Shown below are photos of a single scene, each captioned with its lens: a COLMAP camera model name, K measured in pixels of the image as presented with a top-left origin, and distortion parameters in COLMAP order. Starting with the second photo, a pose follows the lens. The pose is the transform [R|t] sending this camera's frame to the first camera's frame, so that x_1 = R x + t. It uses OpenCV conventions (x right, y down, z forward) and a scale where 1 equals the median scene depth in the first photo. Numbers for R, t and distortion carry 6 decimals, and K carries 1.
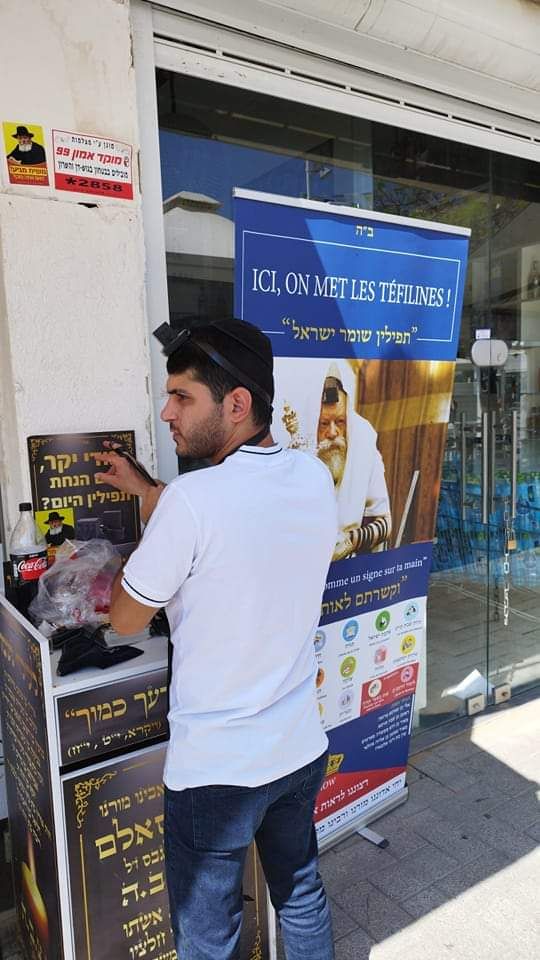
lens RADIAL K [[679.6, 0, 264.4], [0, 679.6, 492.8], [0, 0, 1]] dist [0.028819, -0.047442]
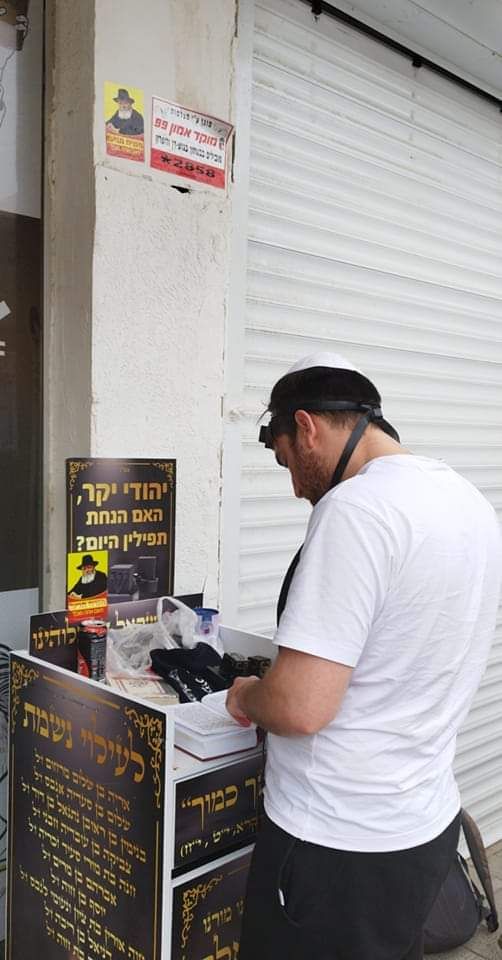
lens RADIAL K [[868.1, 0, 232.4], [0, 868.1, 498.7], [0, 0, 1]] dist [-0.008443, -0.000550]
pose [[0.978731, 0.051108, 0.198682, -0.344595], [-0.040242, 0.997485, -0.058350, 0.014923], [-0.201164, 0.049114, 0.978325, -0.030837]]
